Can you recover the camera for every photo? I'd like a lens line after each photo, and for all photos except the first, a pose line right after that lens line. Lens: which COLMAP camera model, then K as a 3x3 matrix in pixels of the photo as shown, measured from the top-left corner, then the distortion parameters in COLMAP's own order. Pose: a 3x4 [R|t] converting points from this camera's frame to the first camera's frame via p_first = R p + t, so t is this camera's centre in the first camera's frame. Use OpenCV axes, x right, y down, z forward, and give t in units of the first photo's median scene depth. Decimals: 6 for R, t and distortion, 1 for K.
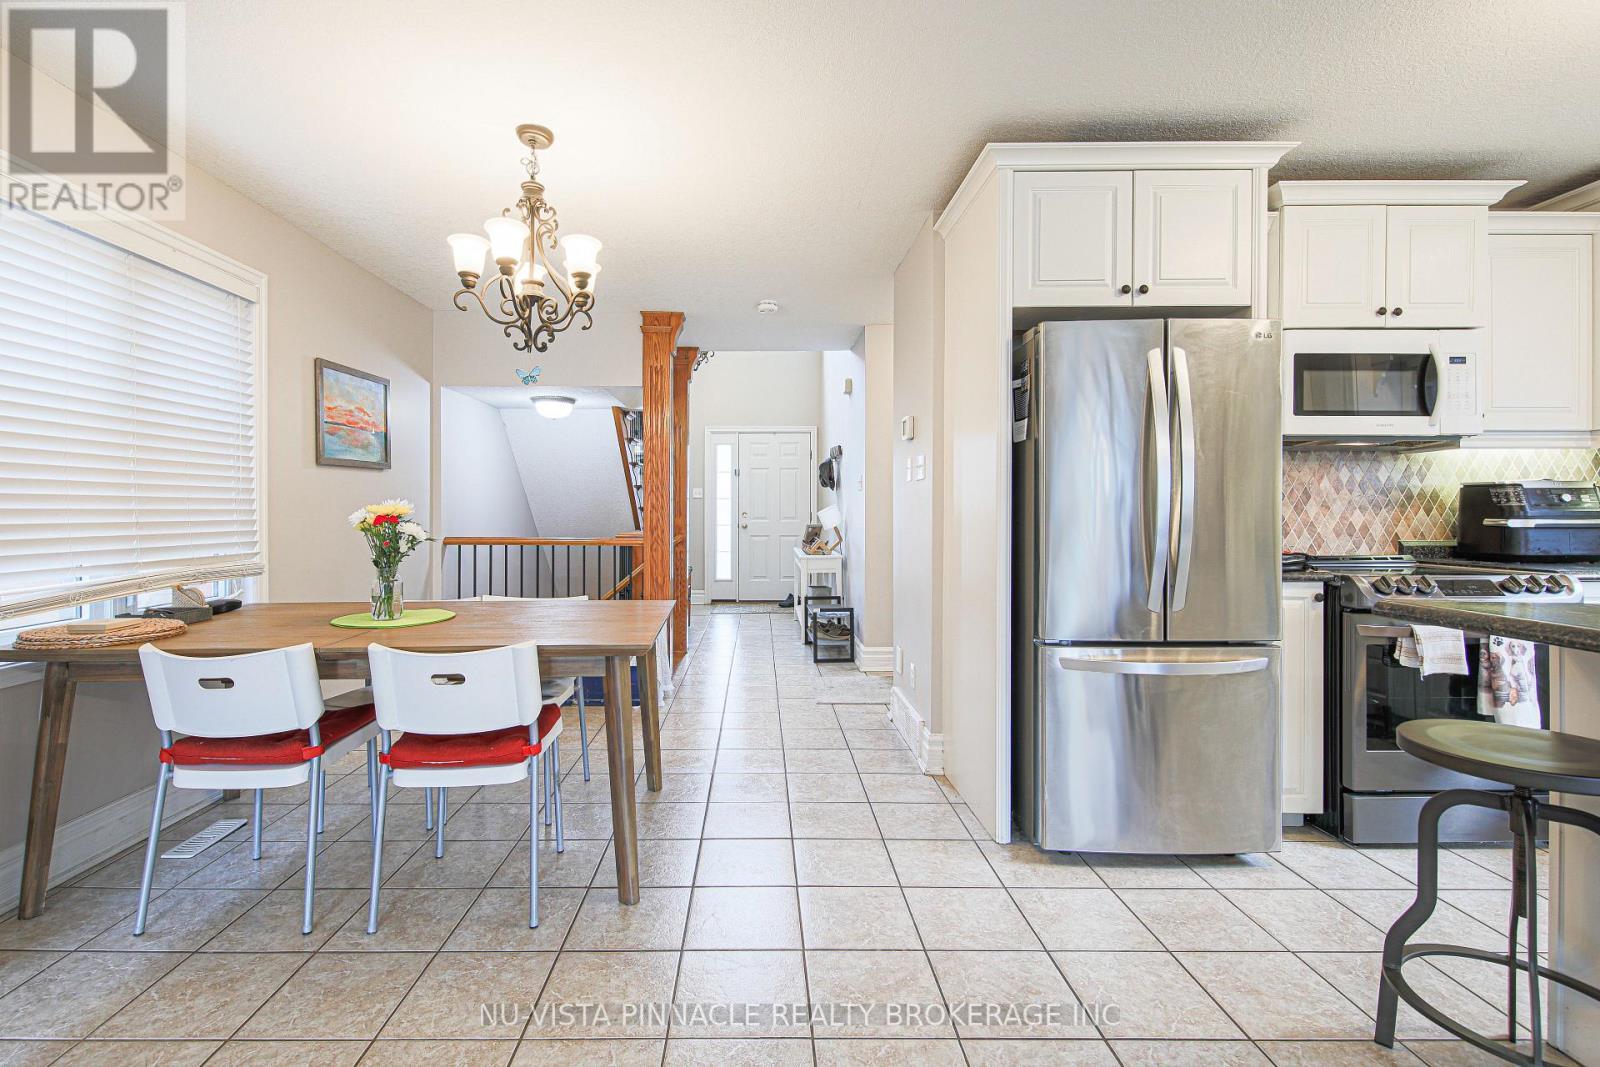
lens RADIAL K [[762.5, 0, 760.9], [0, 762.5, 512.7], [0, 0, 1]] dist [0.011625, 0.000741]
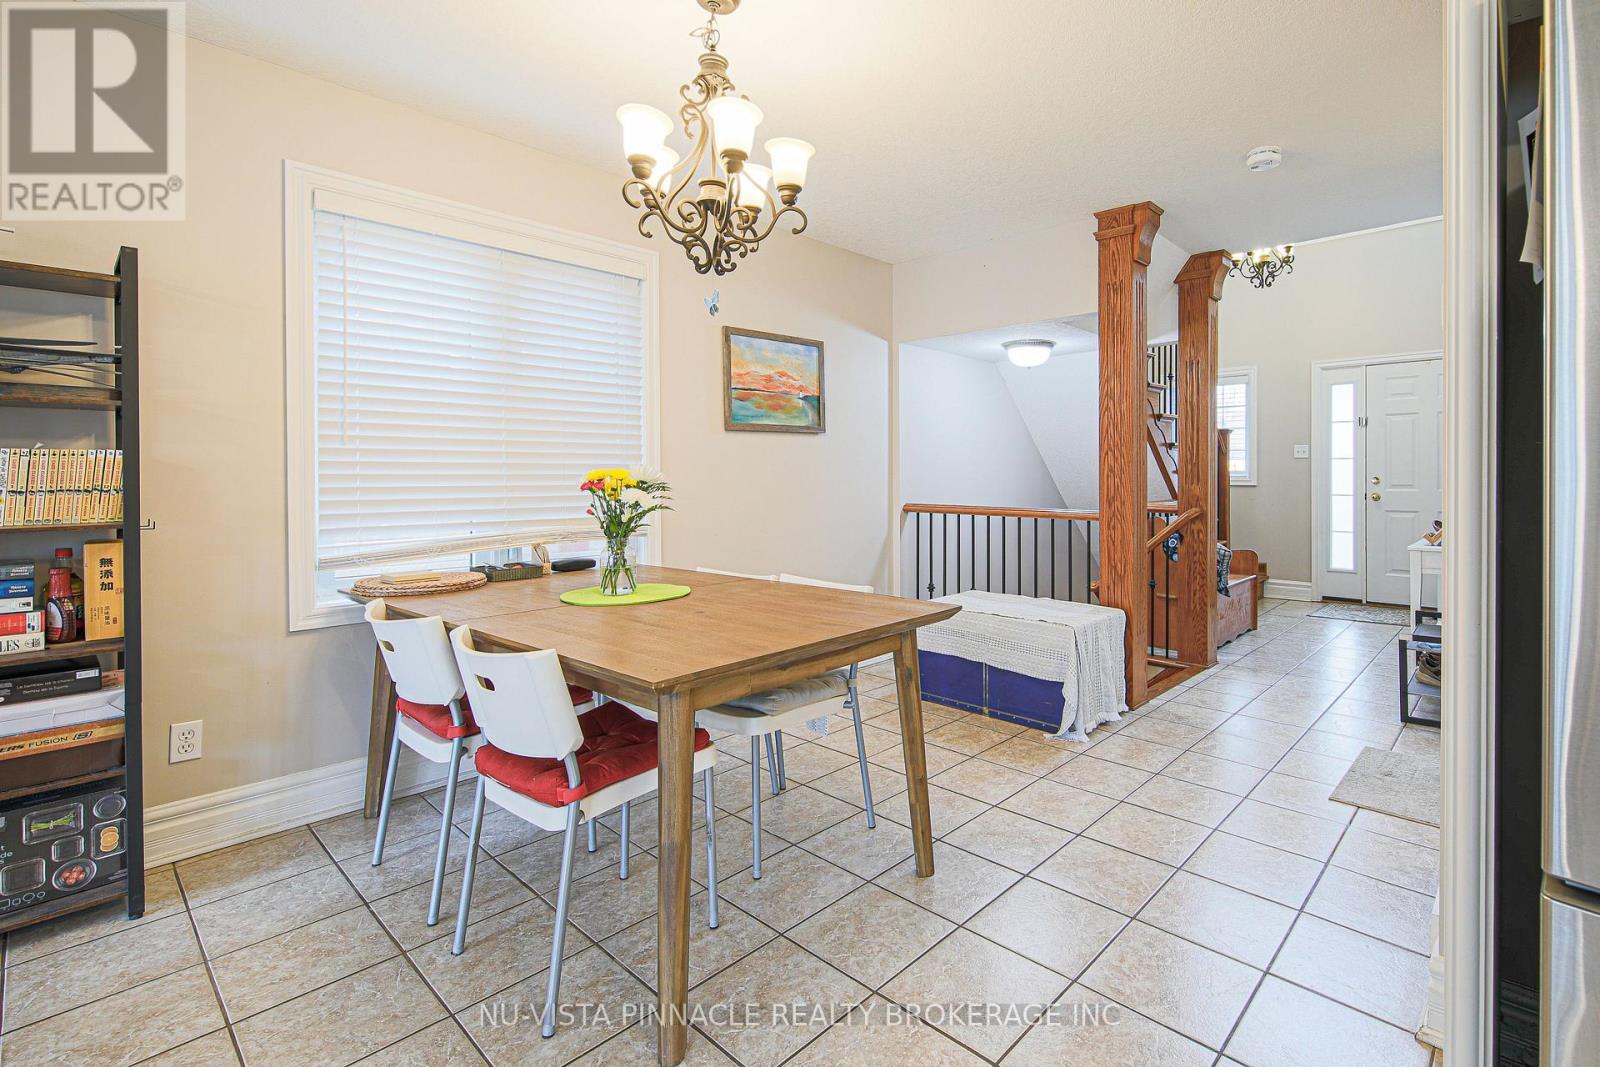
lens RADIAL K [[762.5, 0, 860.3], [0, 762.5, 479.8], [0, 0, 1]] dist [0.011625, 0.000741]
pose [[0.742180, 0.001892, -0.670198, 0.206028], [-0.000223, 0.999997, 0.002577, 0.000444], [0.670201, -0.001763, 0.742178, 0.313049]]
